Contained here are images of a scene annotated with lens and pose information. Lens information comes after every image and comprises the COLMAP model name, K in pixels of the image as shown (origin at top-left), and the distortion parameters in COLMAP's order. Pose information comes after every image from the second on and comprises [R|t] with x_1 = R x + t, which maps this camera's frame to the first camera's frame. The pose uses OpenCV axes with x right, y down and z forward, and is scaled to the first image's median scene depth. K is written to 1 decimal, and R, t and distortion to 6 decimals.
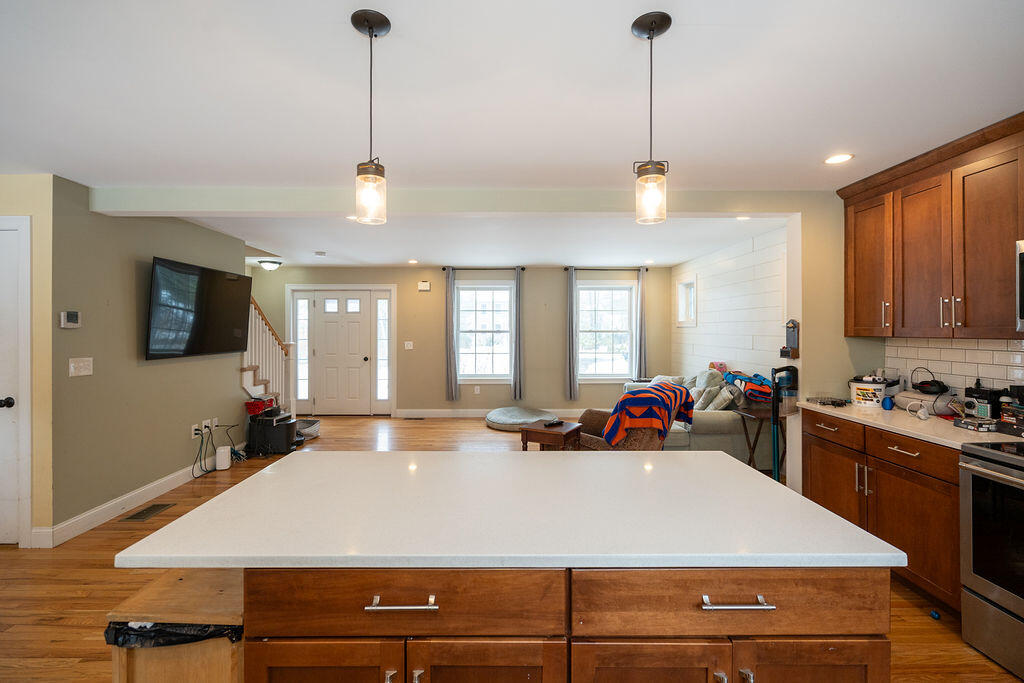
lens RADIAL K [[464.7, 0, 513.4], [0, 464.7, 328.6], [0, 0, 1]] dist [-0.000088, 0.000278]
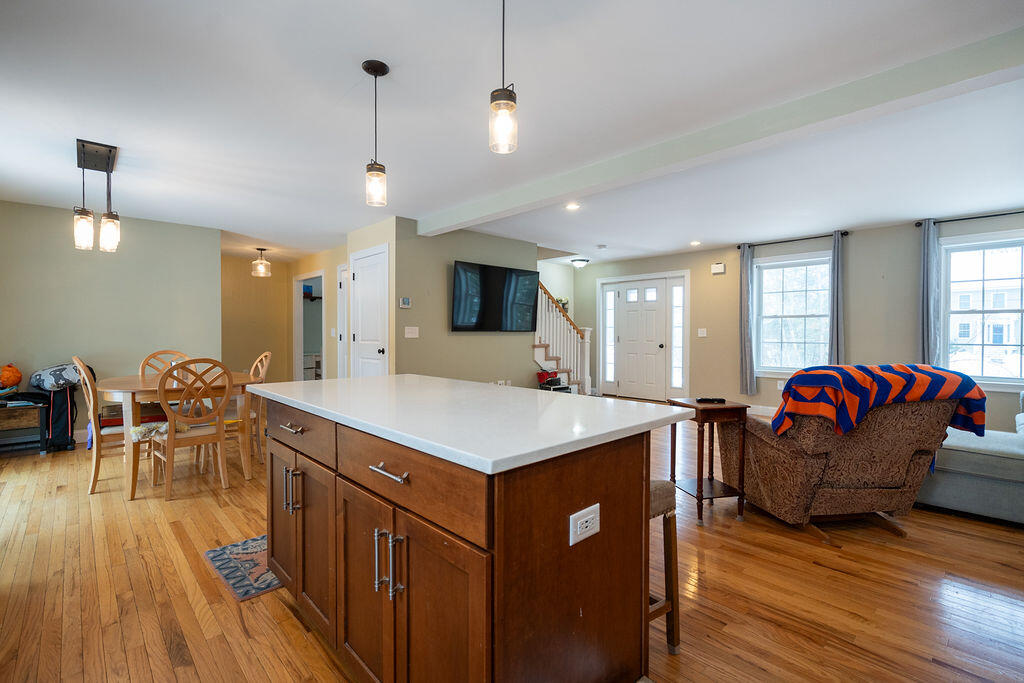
lens RADIAL K [[469.8, 0, 512.5], [0, 469.8, 336.2], [0, 0, 1]] dist [-0.003777, -0.000138]
pose [[0.682572, 0.005776, -0.730795, 0.233382], [0.001147, 0.999959, 0.008974, 0.037730], [0.730817, -0.006963, 0.682537, 0.066752]]
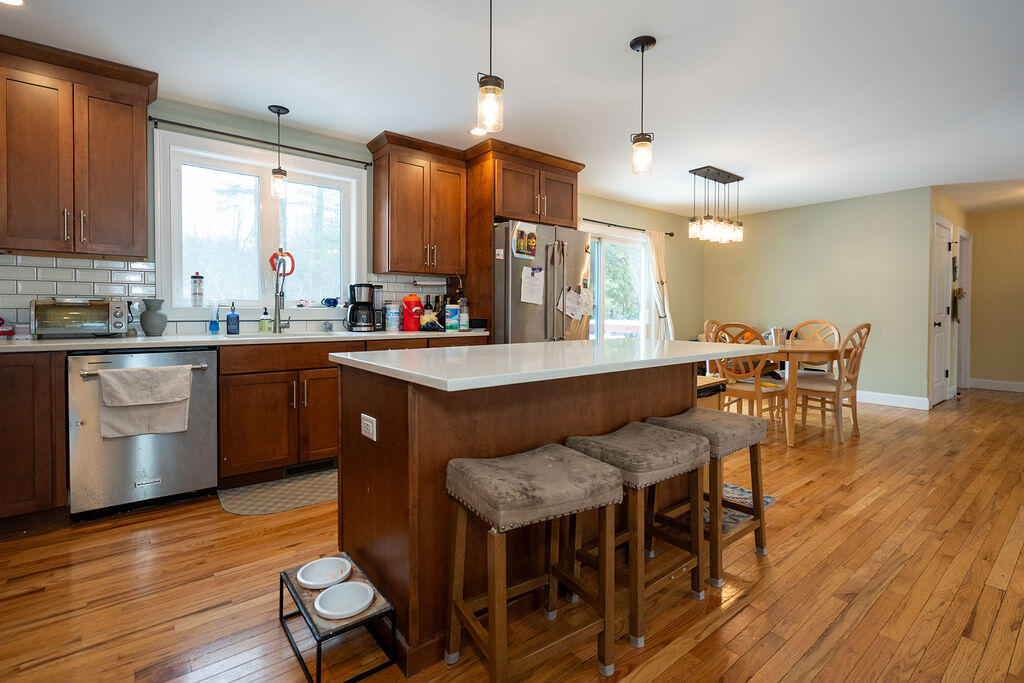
lens RADIAL K [[469.3, 0, 513.0], [0, 469.3, 322.6], [0, 0, 1]] dist [-0.001522, -0.000199]
pose [[-0.783616, 0.008768, -0.621184, 0.226090], [-0.005055, 0.999777, 0.020488, 0.053274], [0.621225, 0.019195, -0.783397, 0.424609]]
